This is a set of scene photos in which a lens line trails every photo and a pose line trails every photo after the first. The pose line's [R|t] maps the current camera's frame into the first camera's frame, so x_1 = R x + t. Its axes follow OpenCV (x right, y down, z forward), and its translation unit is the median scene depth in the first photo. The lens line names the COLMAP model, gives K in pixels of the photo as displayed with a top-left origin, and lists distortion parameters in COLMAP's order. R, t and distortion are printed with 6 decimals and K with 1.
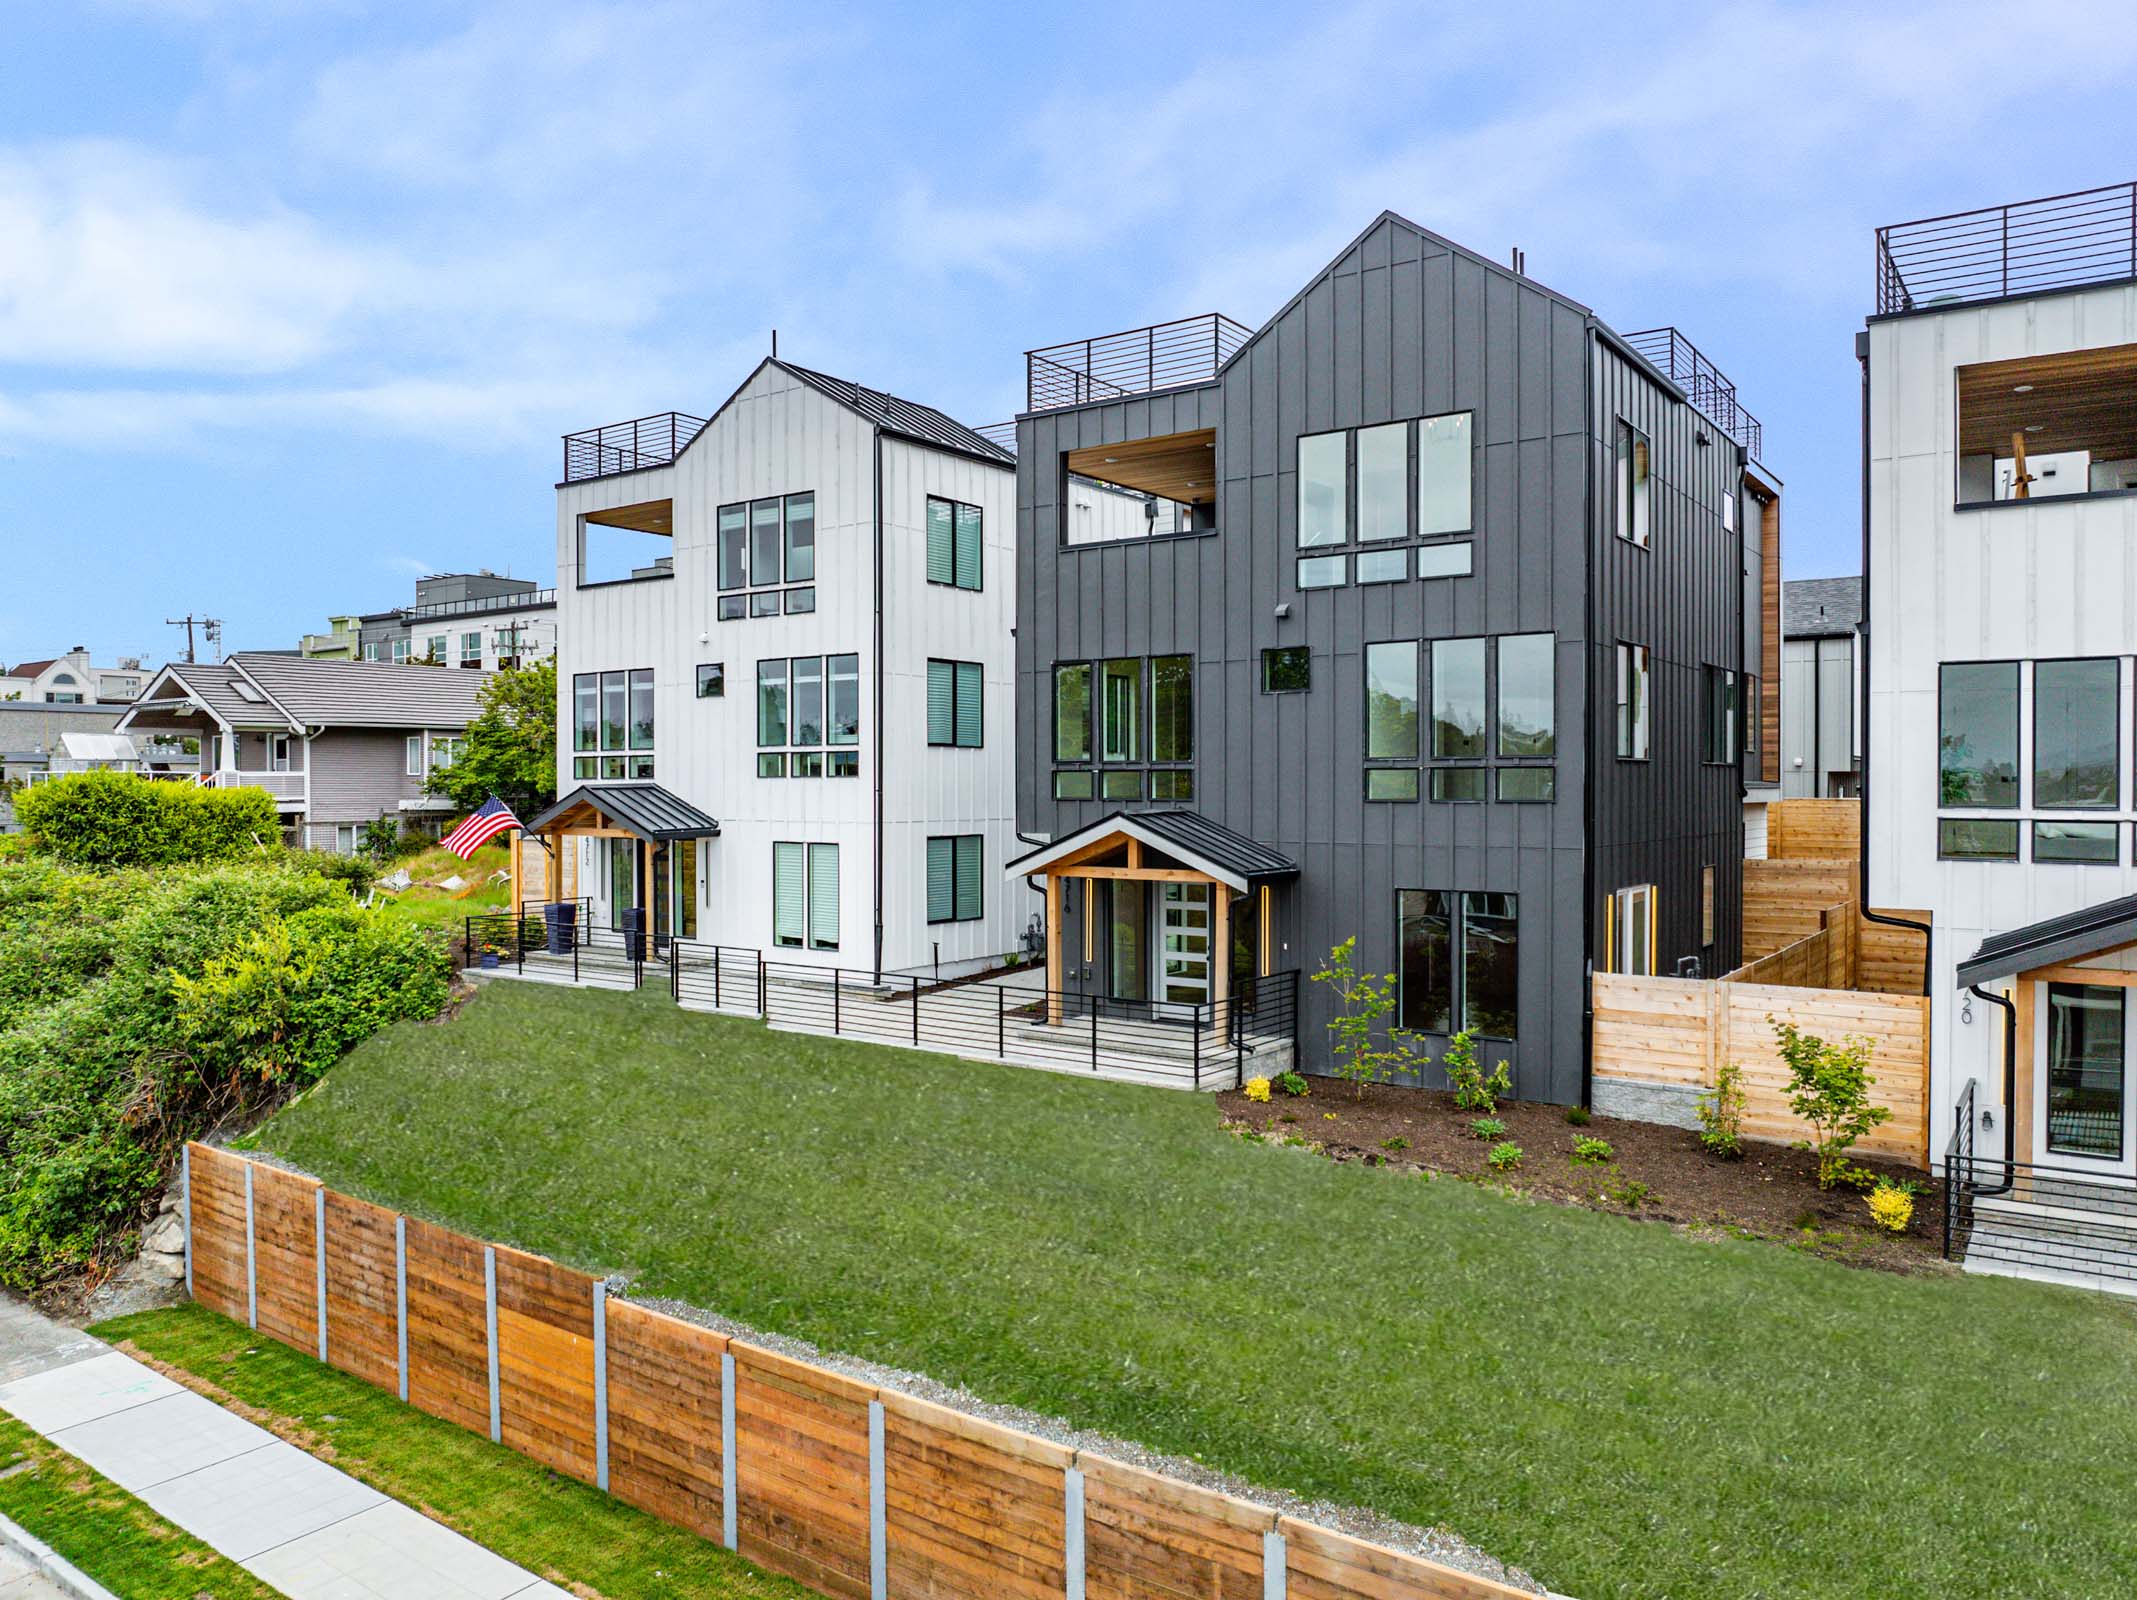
lens RADIAL K [[1505.7, 0, 1068.5], [0, 1505.7, 800.0], [0, 0, 1]] dist [-0.055106, 0.027794]
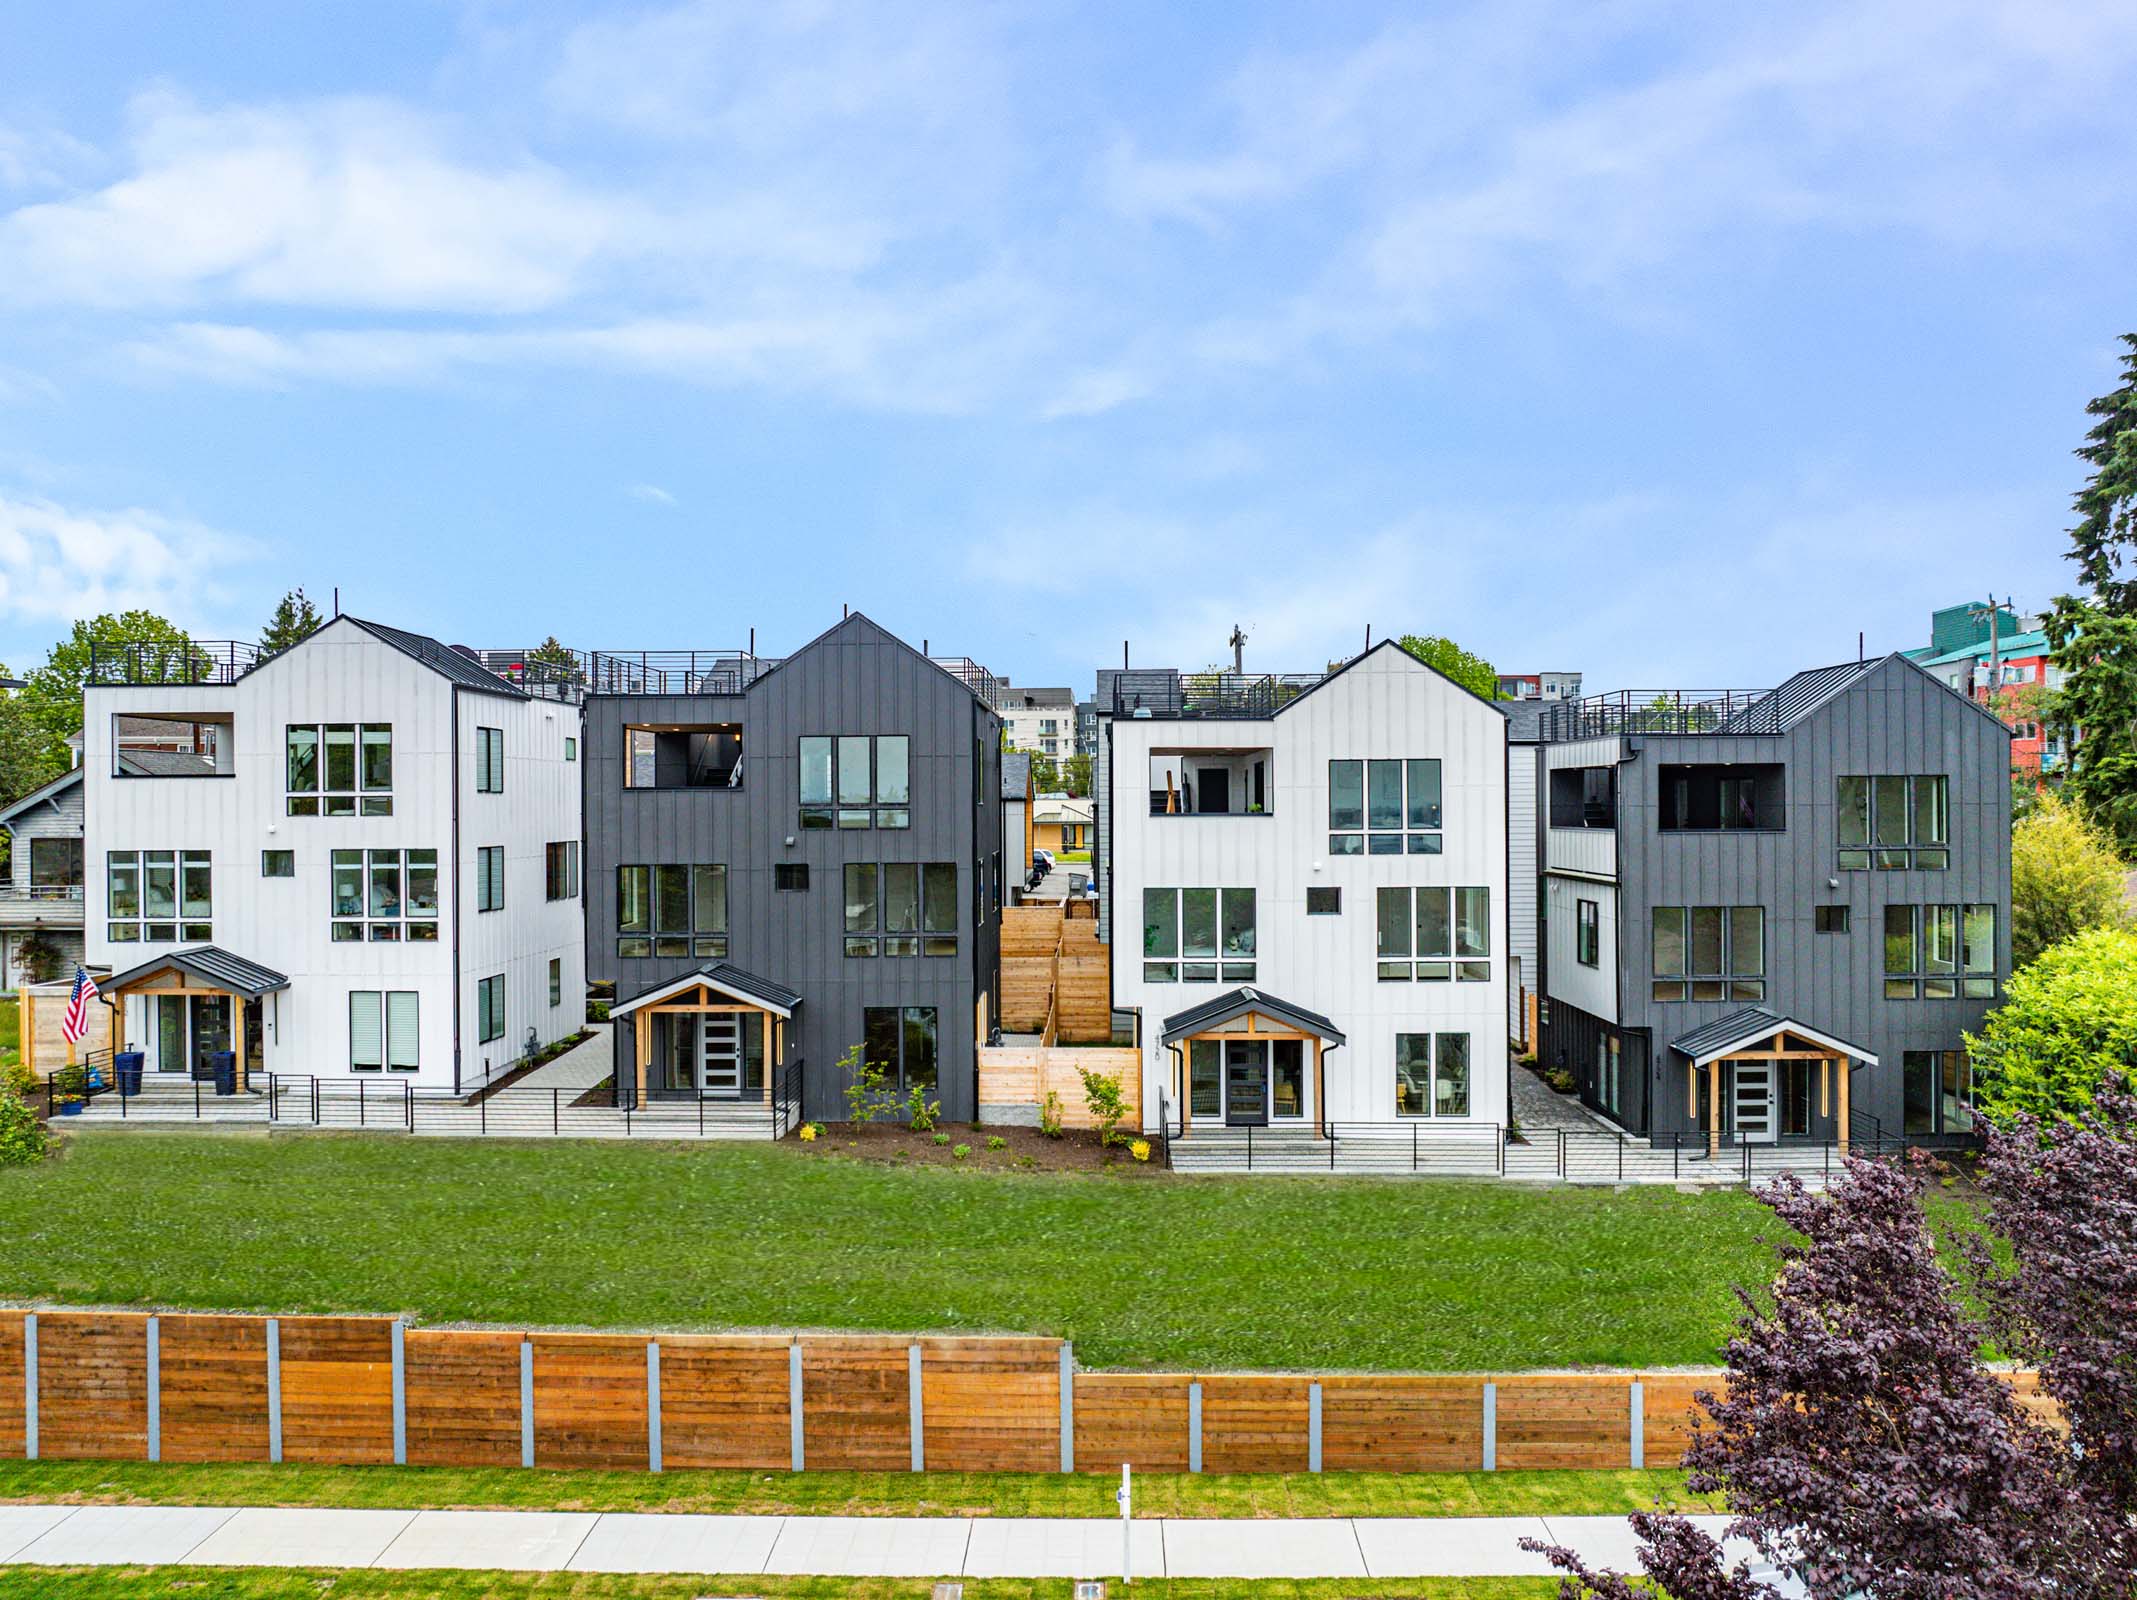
lens RADIAL K [[1500.8, 0, 1068.5], [0, 1500.8, 800.0], [0, 0, 1]] dist [-0.042738, 0.009650]
pose [[0.822638, -0.002276, 0.568560, -0.551519], [0.010848, 0.999873, -0.011692, -0.152110], [-0.568461, 0.015786, 0.822558, -0.535337]]
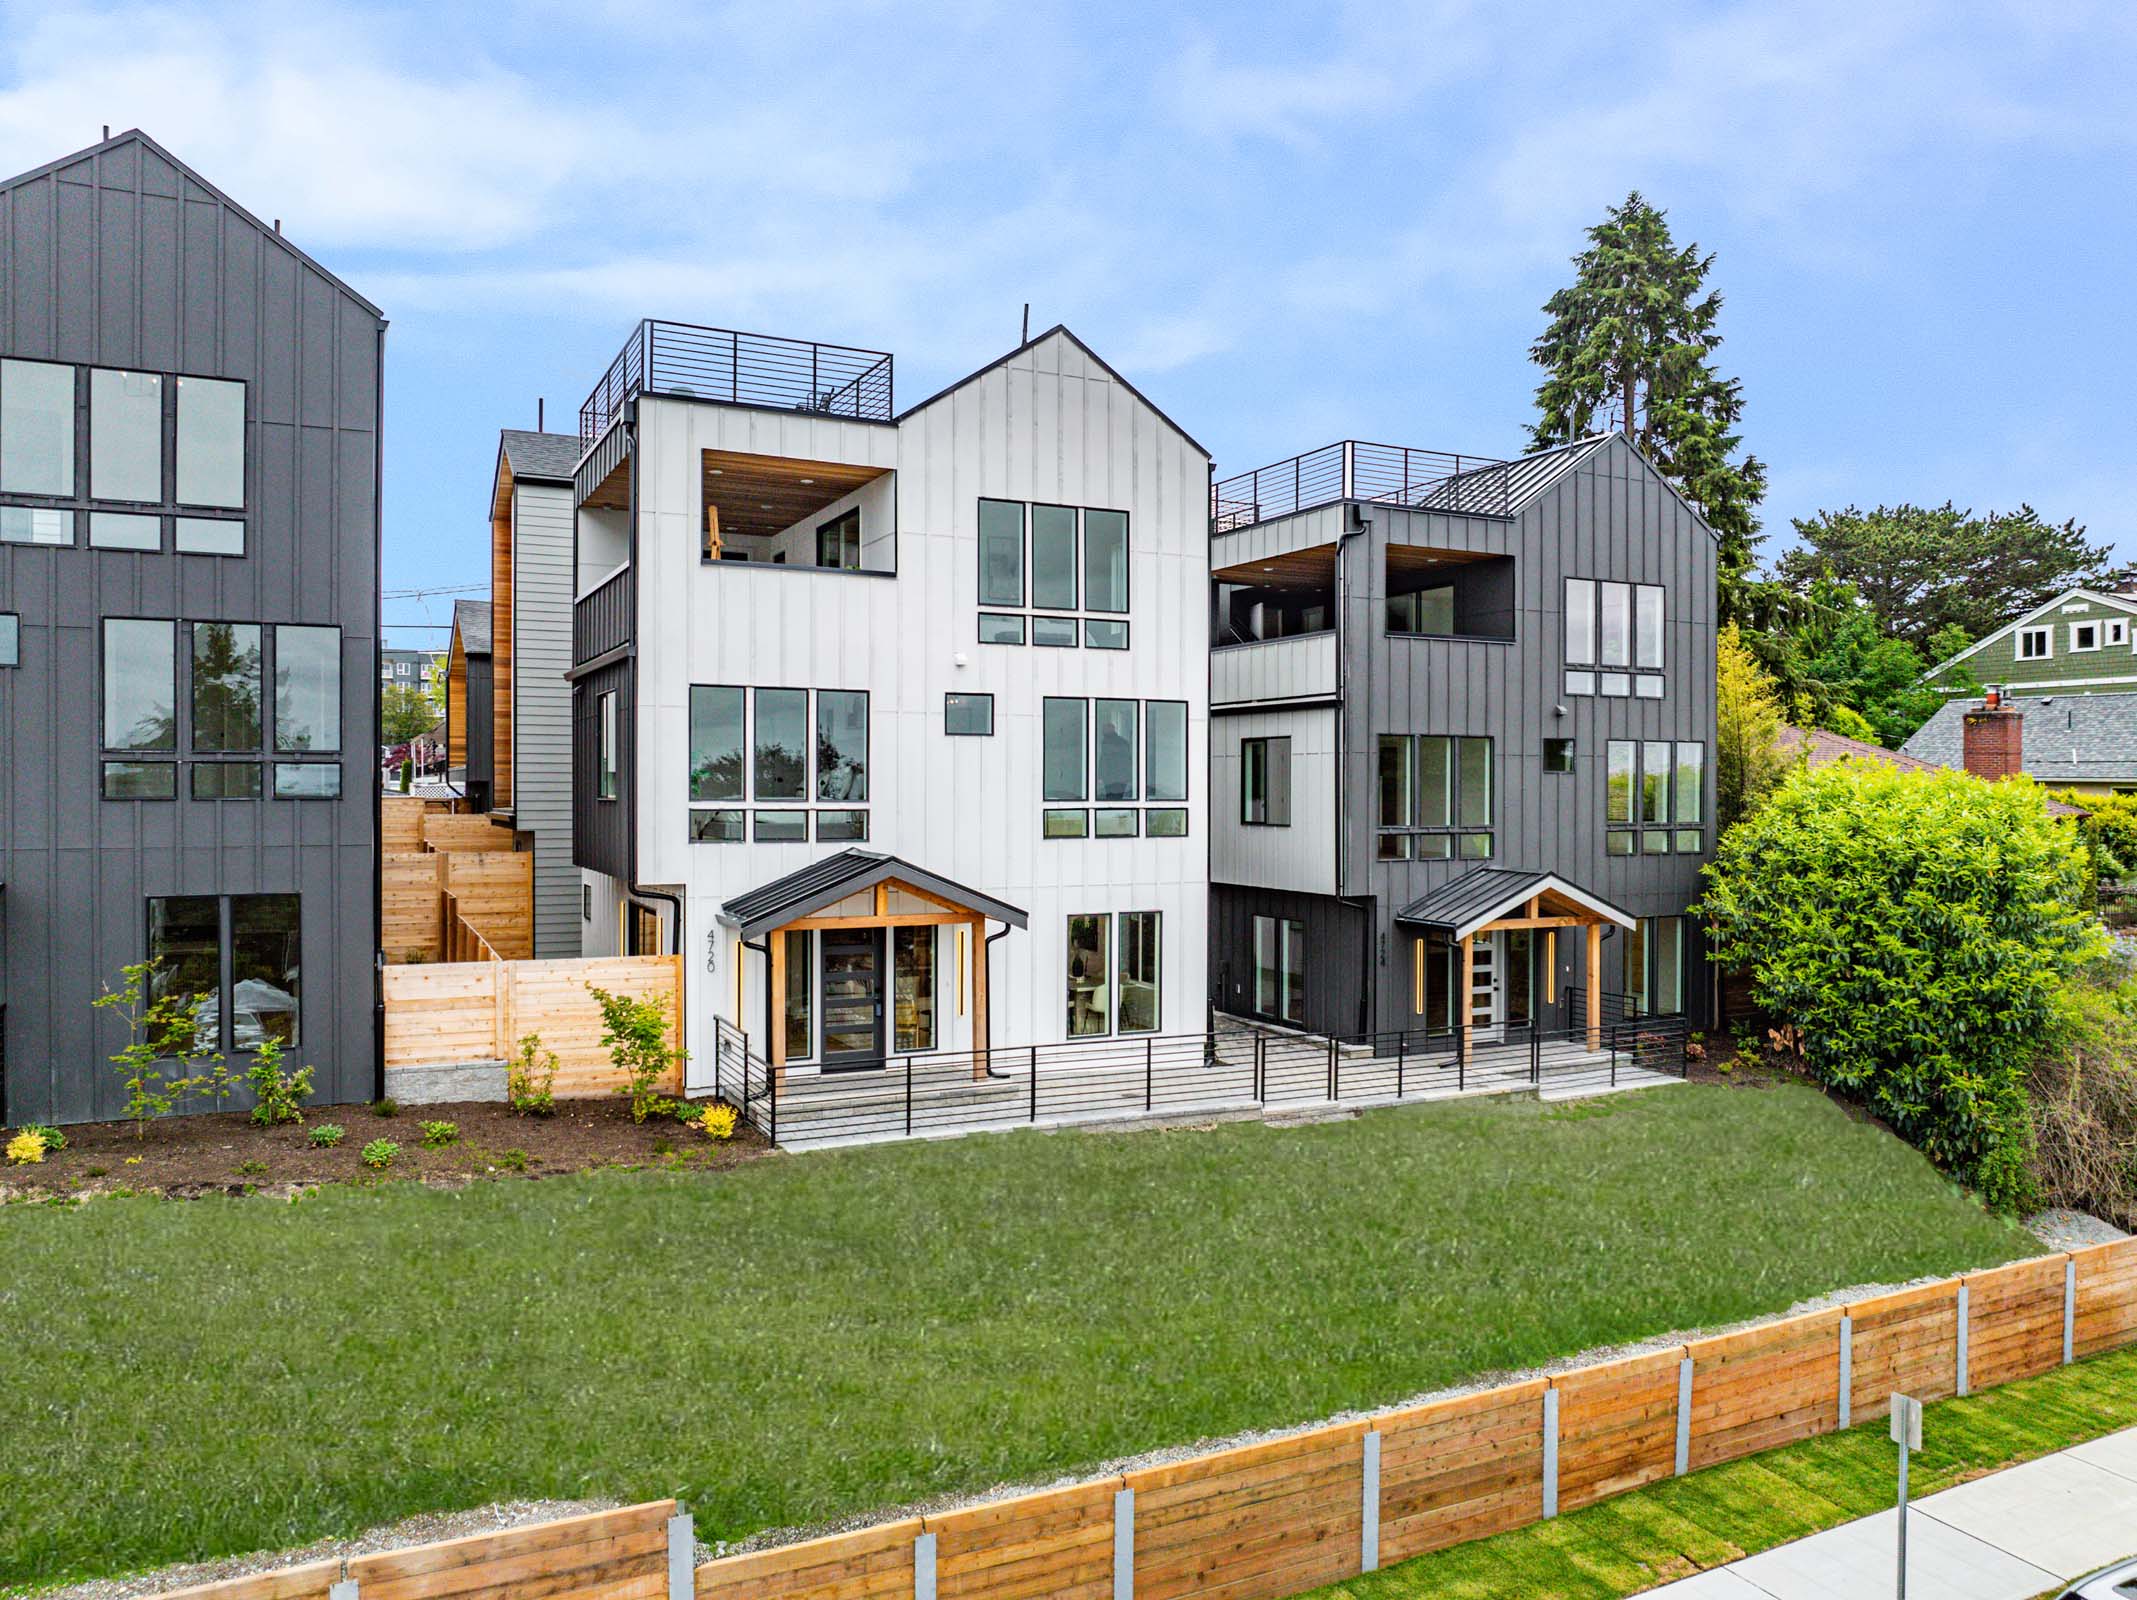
lens RADIAL K [[1505.7, 0, 1068.5], [0, 1505.7, 800.0], [0, 0, 1]] dist [-0.055106, 0.027794]
pose [[0.462363, -0.004820, 0.886677, -0.298935], [0.006097, 0.999979, 0.002256, 0.002907], [-0.886670, 0.004363, 0.462383, 0.108459]]
